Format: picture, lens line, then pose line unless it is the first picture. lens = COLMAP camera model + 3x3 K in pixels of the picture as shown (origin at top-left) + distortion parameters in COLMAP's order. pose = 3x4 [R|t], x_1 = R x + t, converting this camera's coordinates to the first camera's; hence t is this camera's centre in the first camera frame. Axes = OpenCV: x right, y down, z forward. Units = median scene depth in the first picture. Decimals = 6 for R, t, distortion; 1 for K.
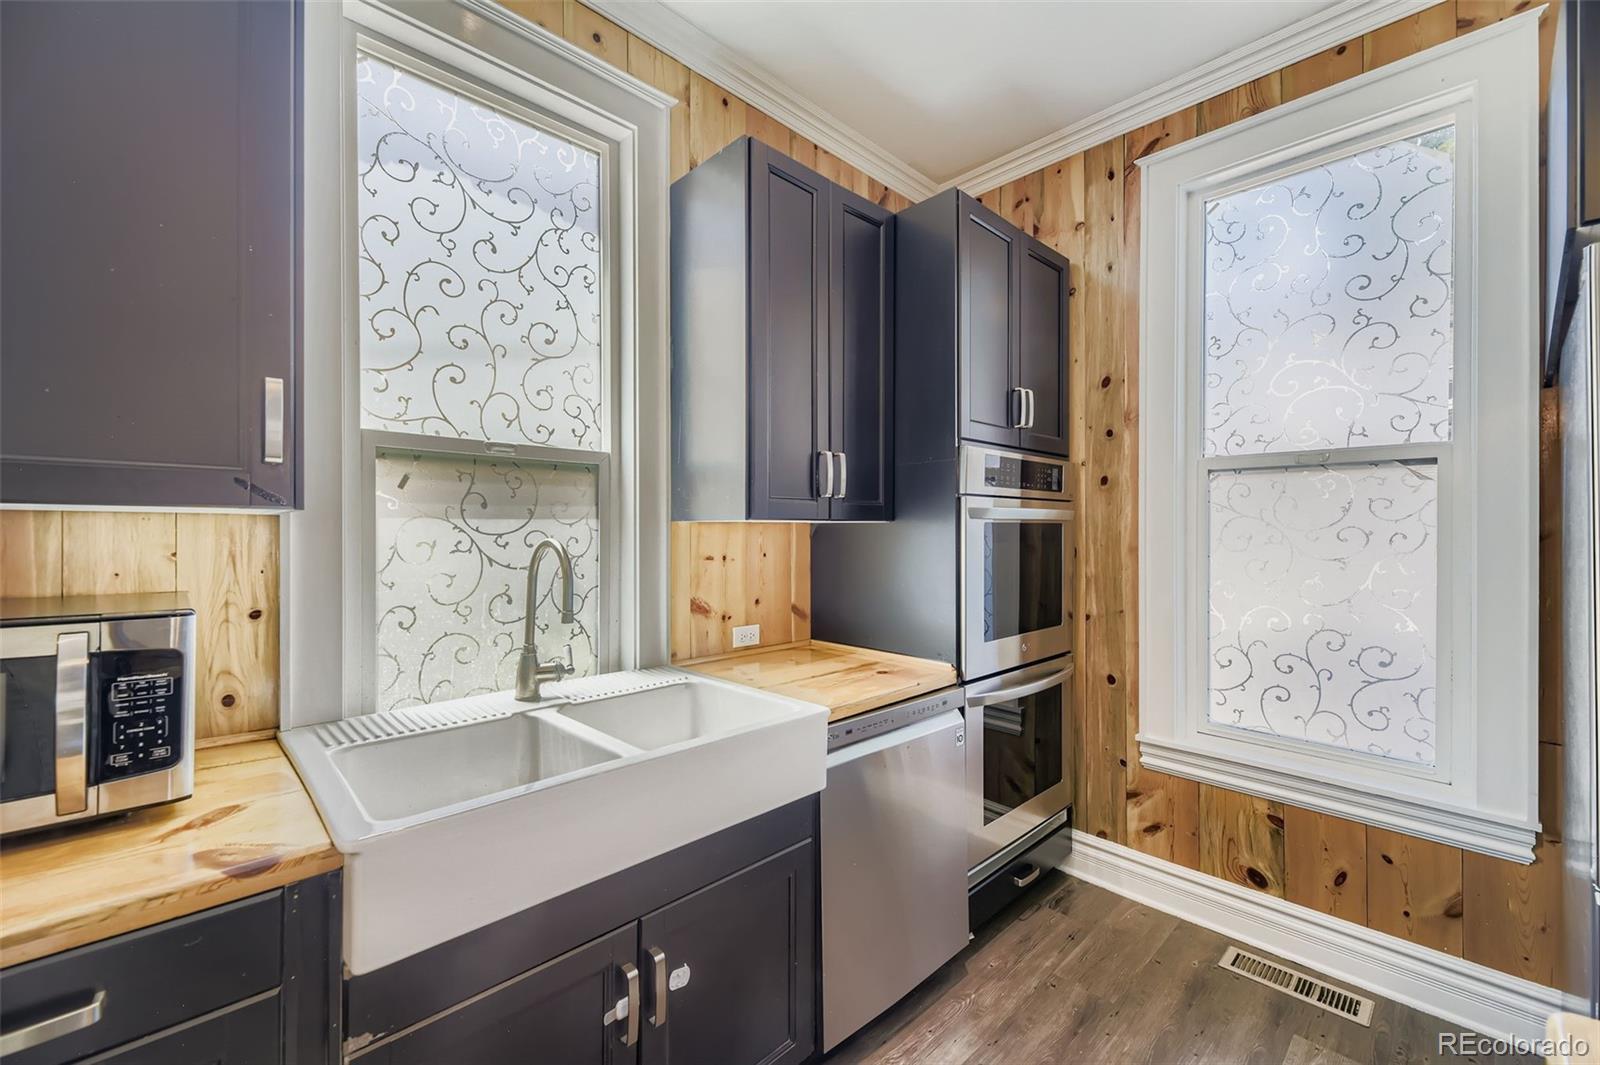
lens RADIAL K [[645.5, 0, 800.0], [0, 645.5, 532.5], [0, 0, 1]] dist [0.000112, 0.000032]
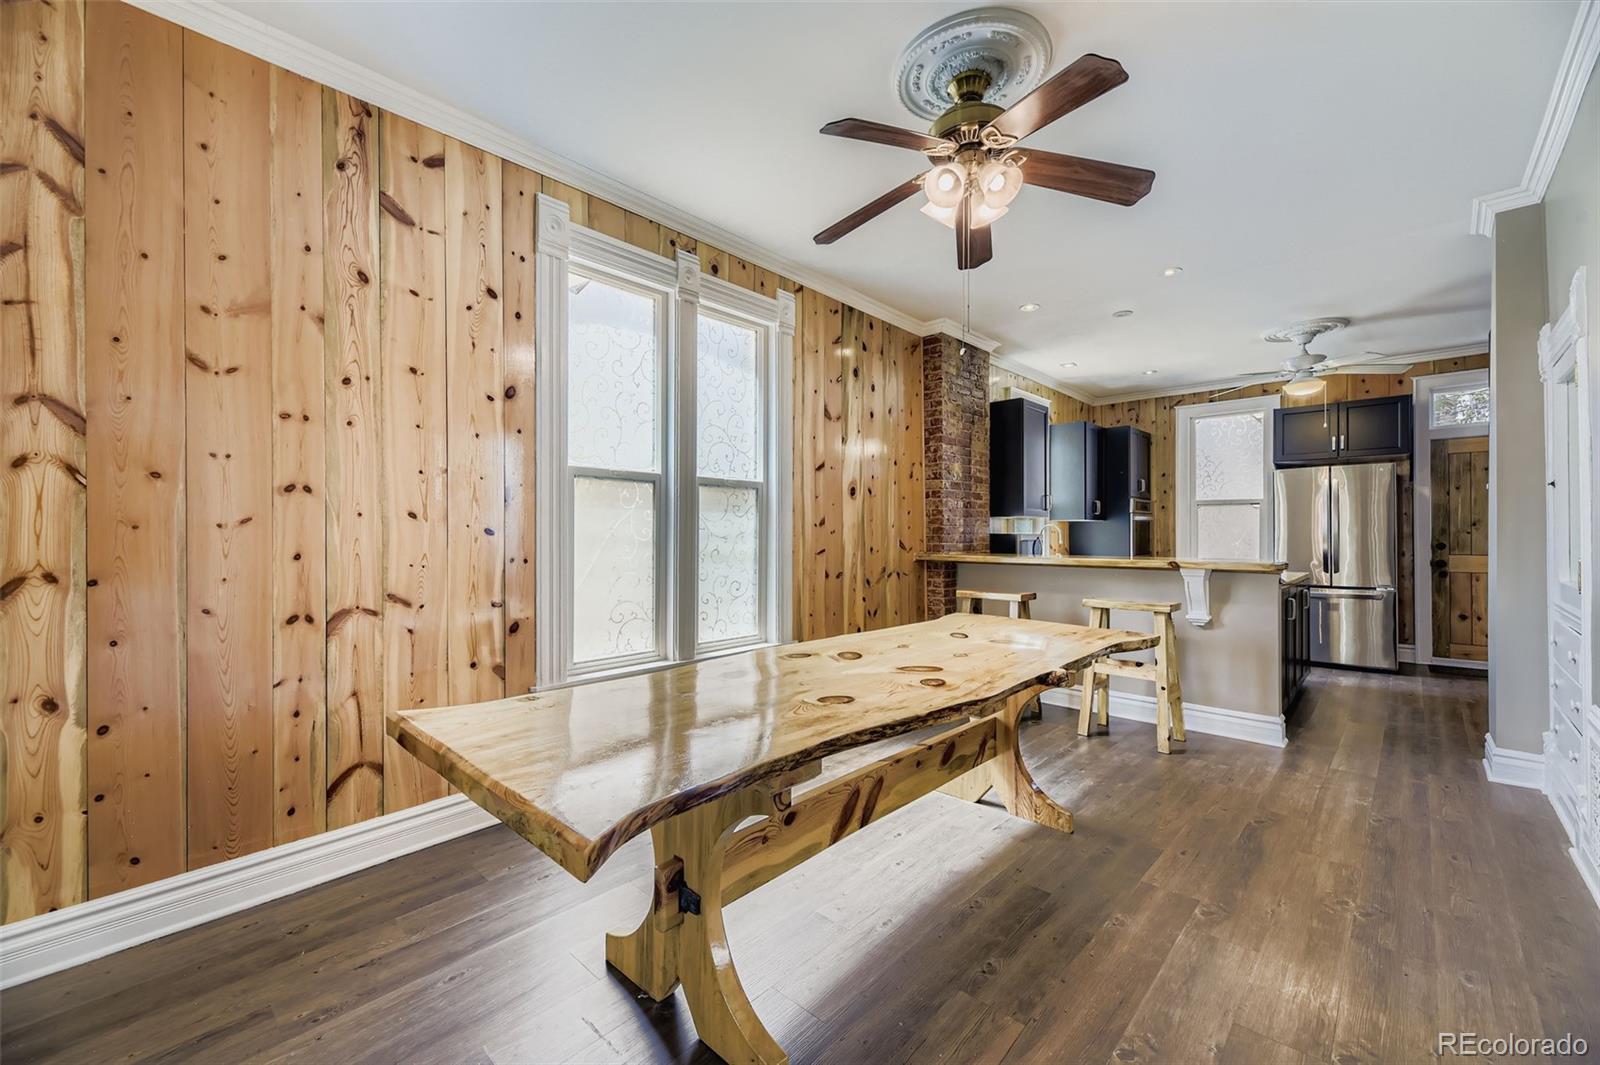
lens RADIAL K [[645.5, 0, 800.0], [0, 645.5, 532.5], [0, 0, 1]] dist [0.000112, 0.000032]
pose [[0.998792, -0.005945, 0.048784, -1.437816], [0.006113, 0.999976, -0.003302, 0.038374], [-0.048763, 0.003596, 0.998804, -2.025990]]
